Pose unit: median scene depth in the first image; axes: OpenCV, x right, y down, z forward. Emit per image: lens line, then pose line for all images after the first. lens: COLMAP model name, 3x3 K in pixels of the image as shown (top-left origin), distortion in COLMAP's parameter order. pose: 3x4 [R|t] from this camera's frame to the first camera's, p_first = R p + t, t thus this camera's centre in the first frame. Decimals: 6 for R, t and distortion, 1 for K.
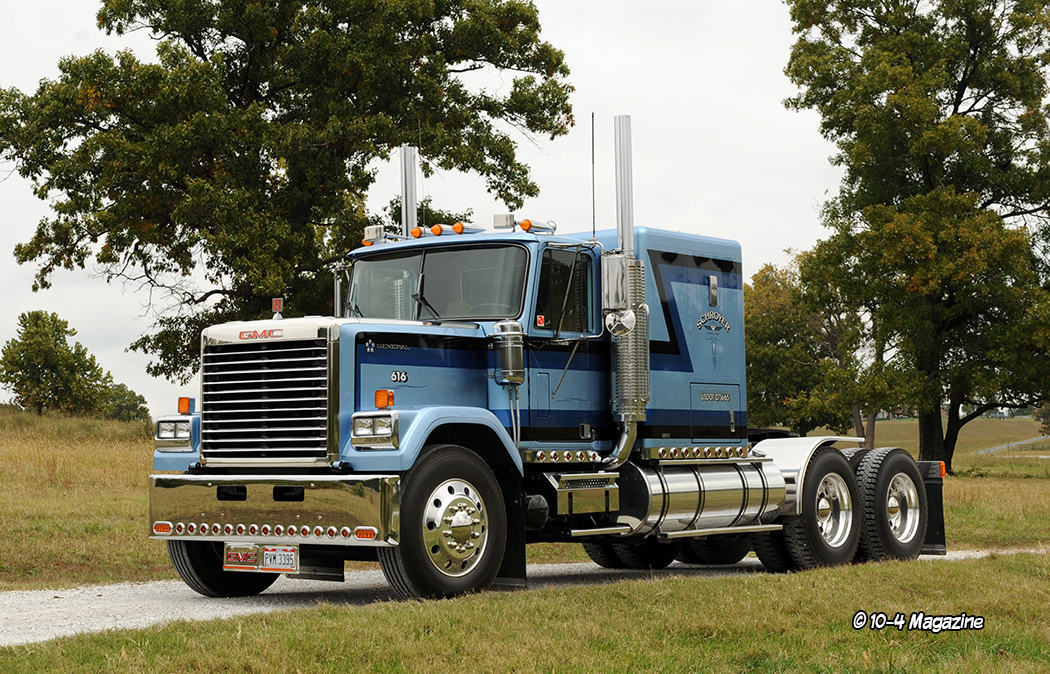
lens RADIAL K [[1880.9, 0, 525.0], [0, 1880.9, 337.0], [0, 0, 1]] dist [0.055894, 0.069278]
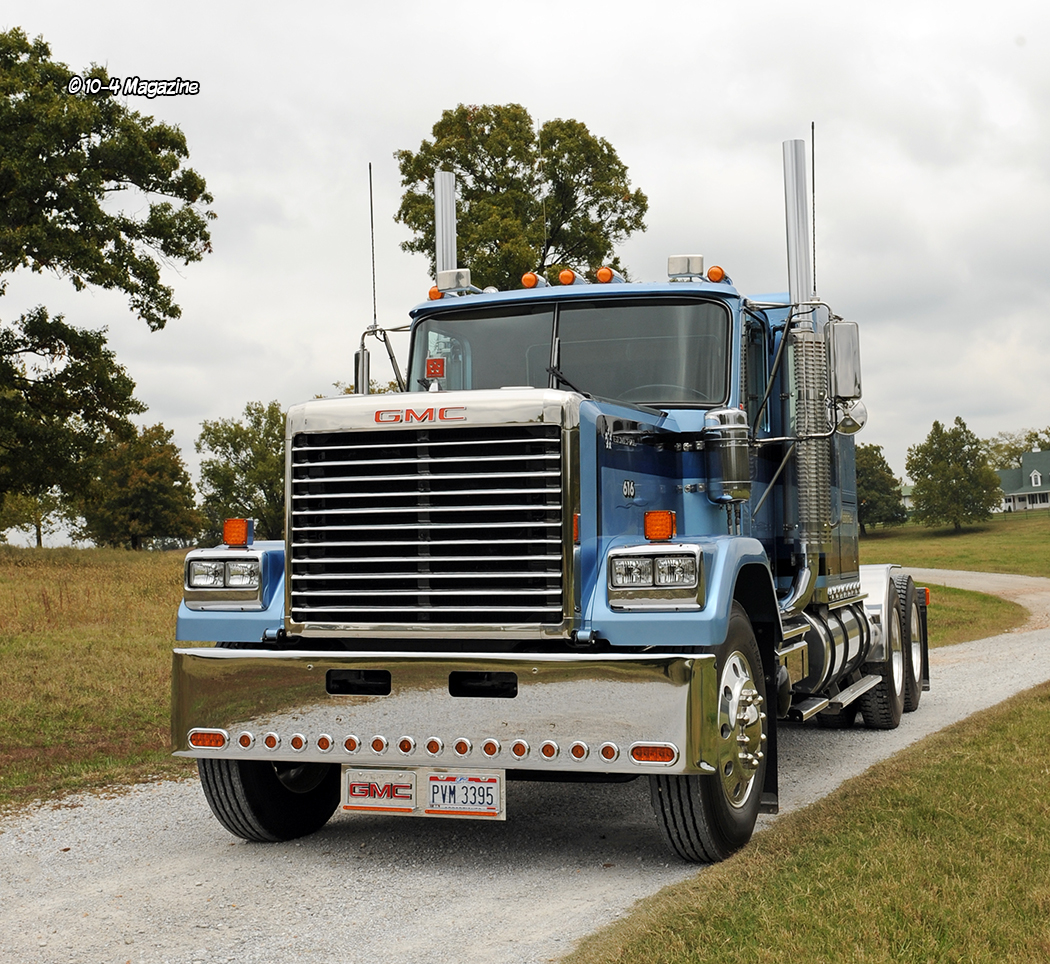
lens RADIAL K [[1424.5, 0, 525.0], [0, 1424.5, 482.0], [0, 0, 1]] dist [-0.031428, -0.080118]
pose [[0.932611, 0.012794, 0.360657, -0.096762], [-0.017215, 0.999811, 0.009047, 0.005360], [-0.360474, -0.014646, 0.932654, 0.202698]]
